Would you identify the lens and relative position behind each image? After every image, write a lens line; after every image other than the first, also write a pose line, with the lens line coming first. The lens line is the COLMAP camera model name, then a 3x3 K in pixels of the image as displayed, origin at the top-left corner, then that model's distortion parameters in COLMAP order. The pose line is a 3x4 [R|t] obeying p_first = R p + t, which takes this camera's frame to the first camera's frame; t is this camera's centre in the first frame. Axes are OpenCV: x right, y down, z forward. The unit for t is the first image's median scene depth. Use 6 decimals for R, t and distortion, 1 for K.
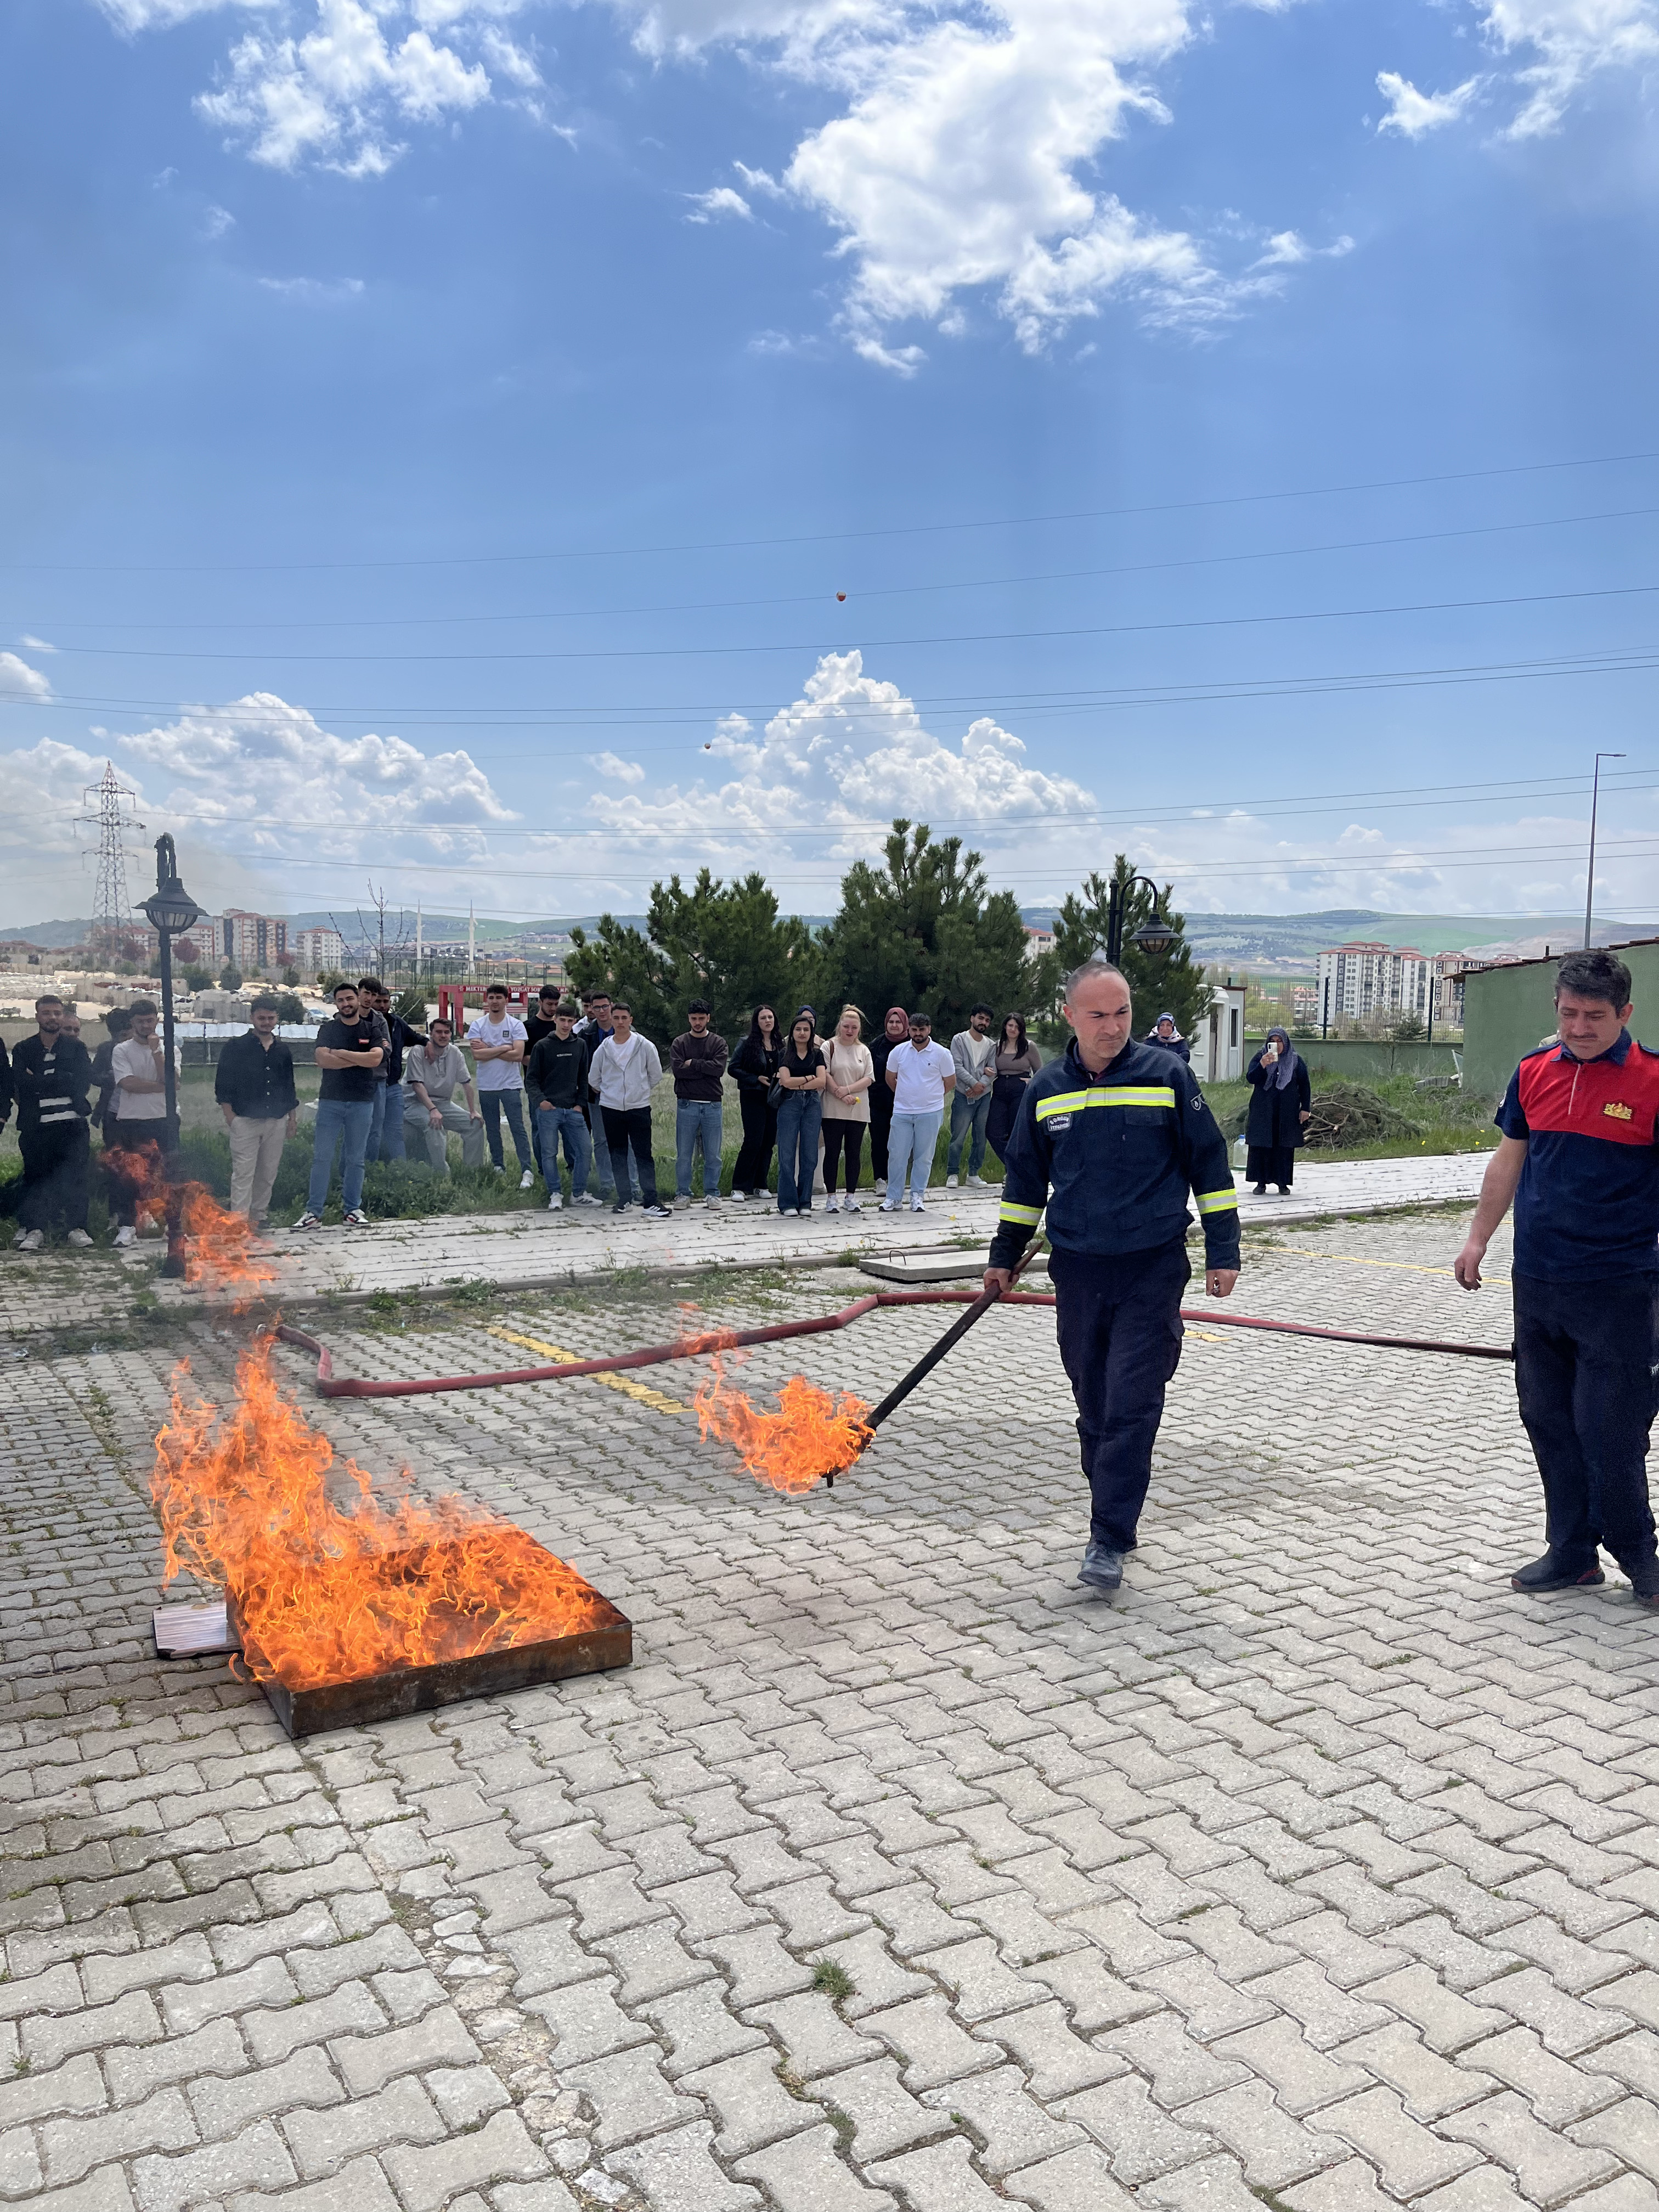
lens RADIAL K [[1669.7, 0, 819.5], [0, 1669.7, 1110.0], [0, 0, 1]] dist [0.063577, -0.091831]
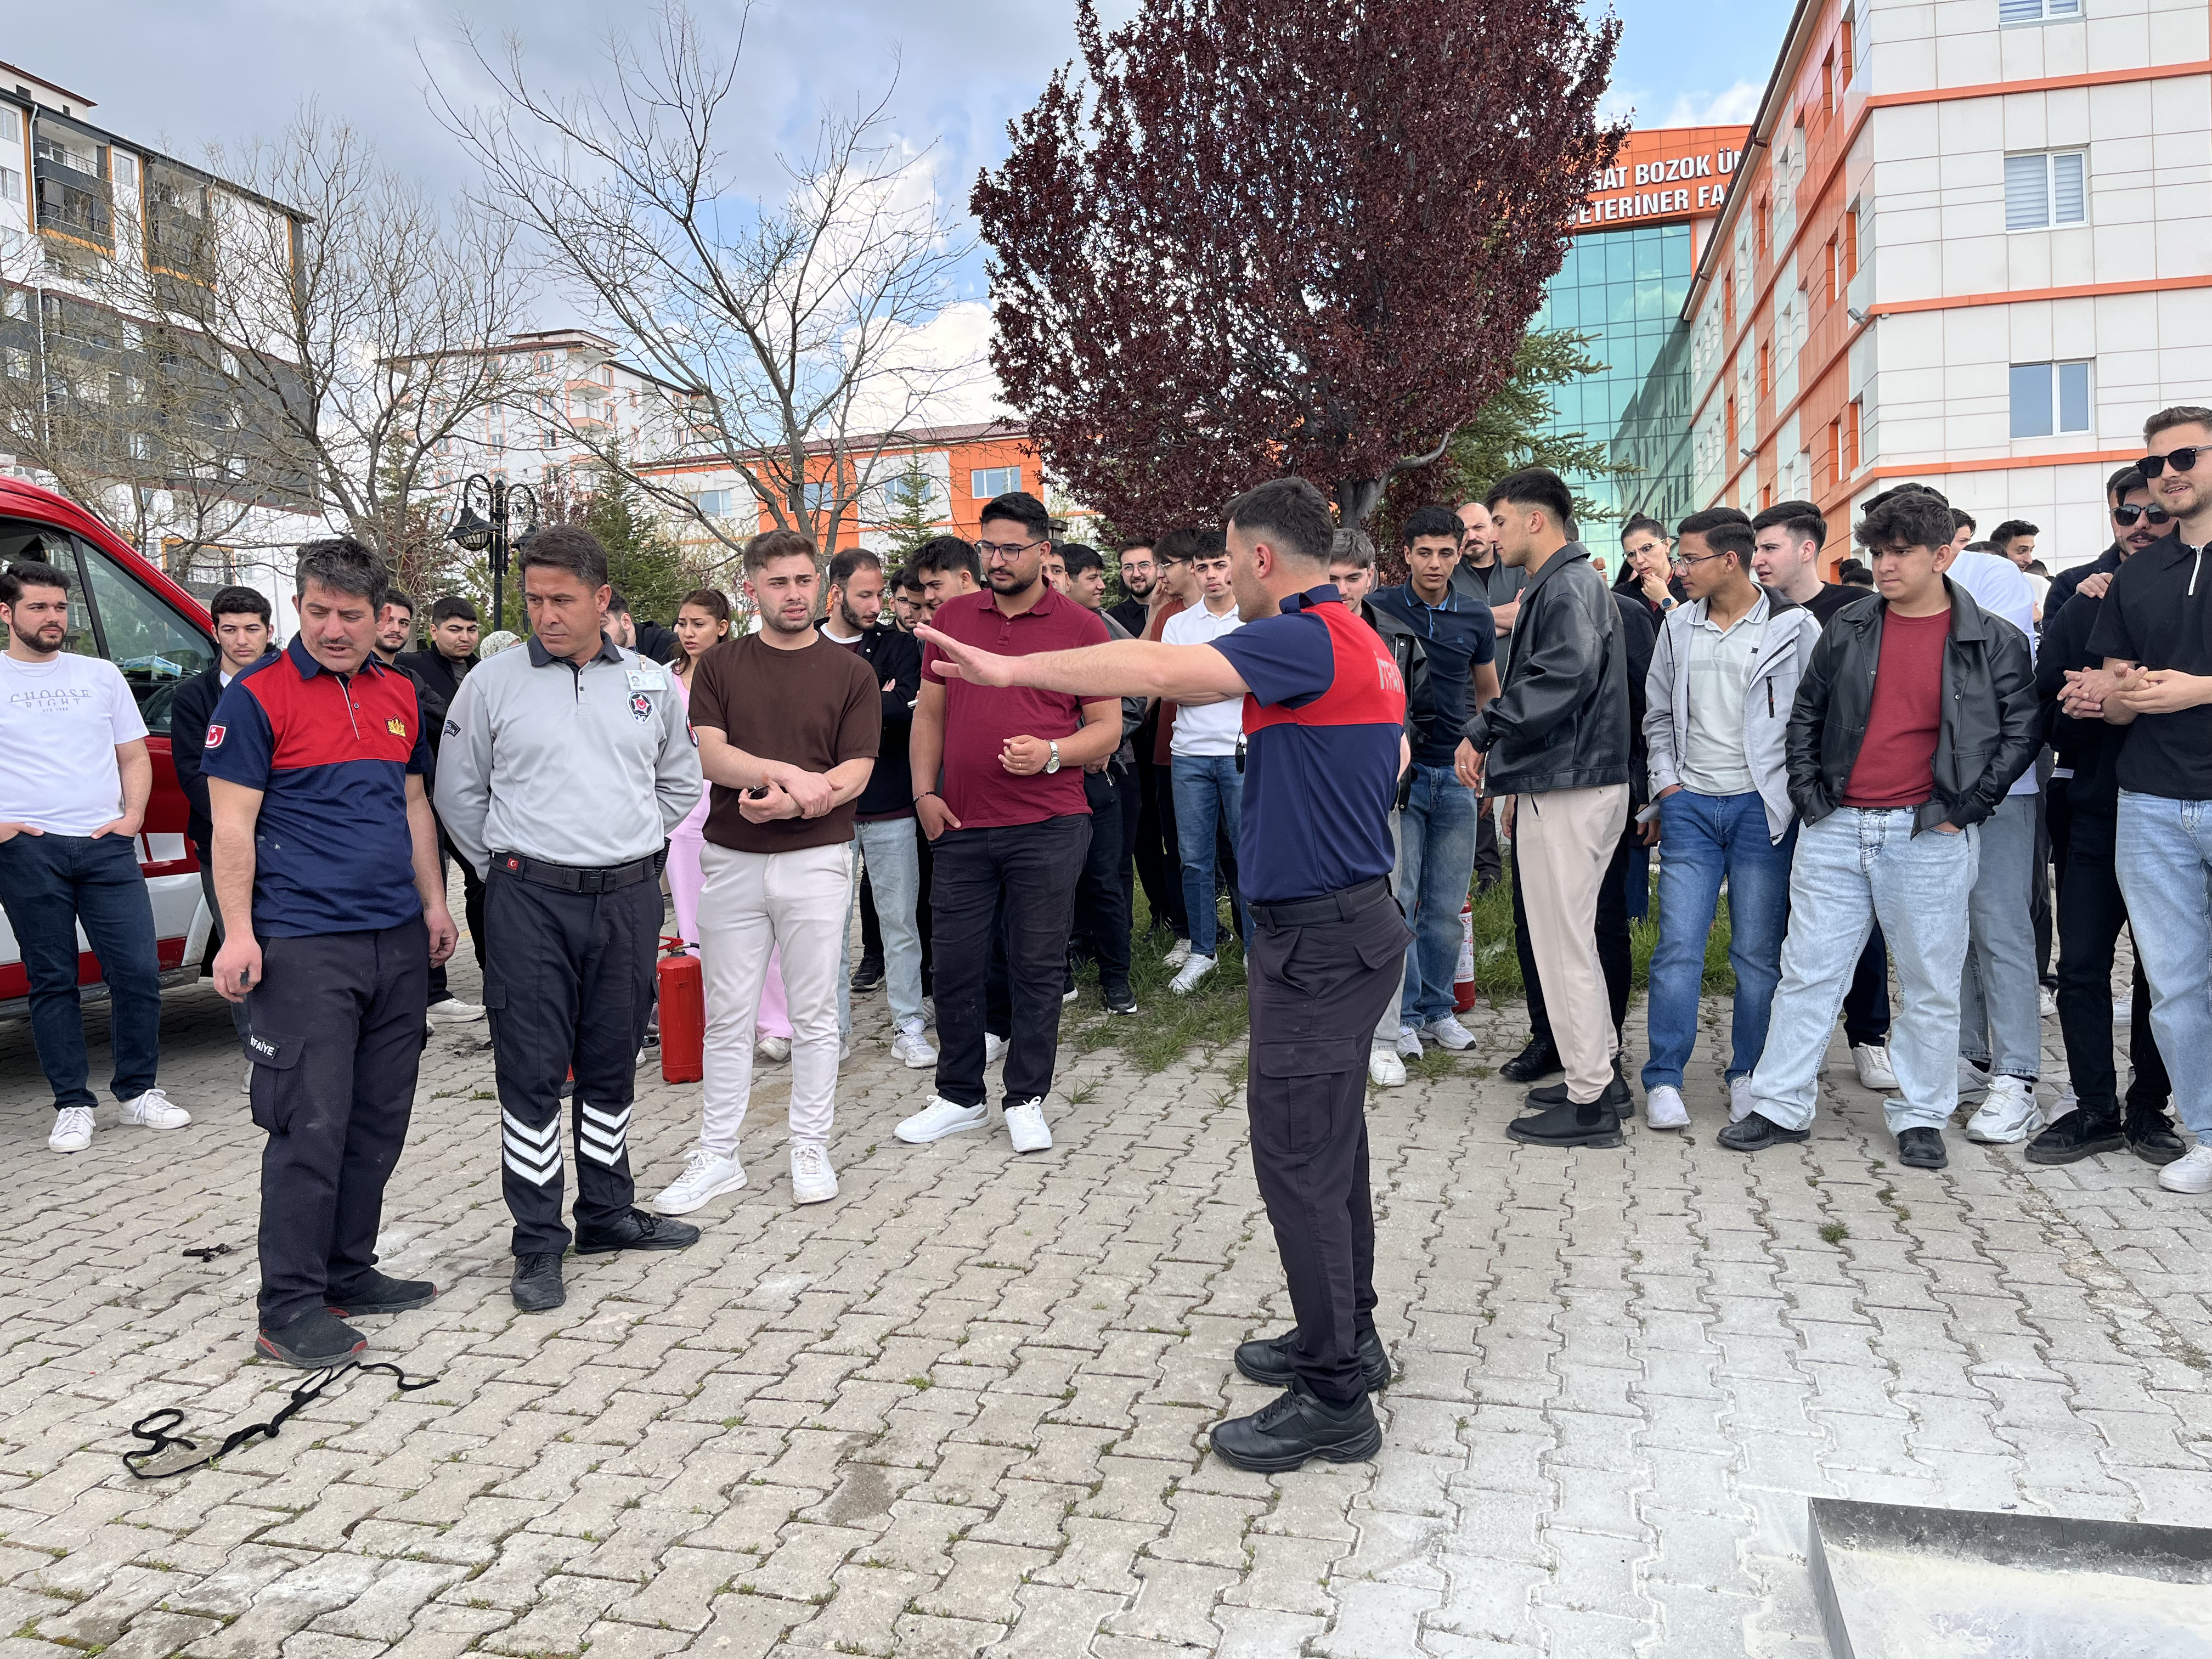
lens RADIAL K [[1669.7, 0, 1083.8], [0, 1669.7, 817.1], [0, 0, 1]] dist [0.063577, -0.091831]
pose [[-0.718174, -0.010200, 0.695789, -0.363218], [0.089537, 0.990226, 0.106934, -0.024153], [-0.690080, 0.139096, -0.710241, 1.666444]]
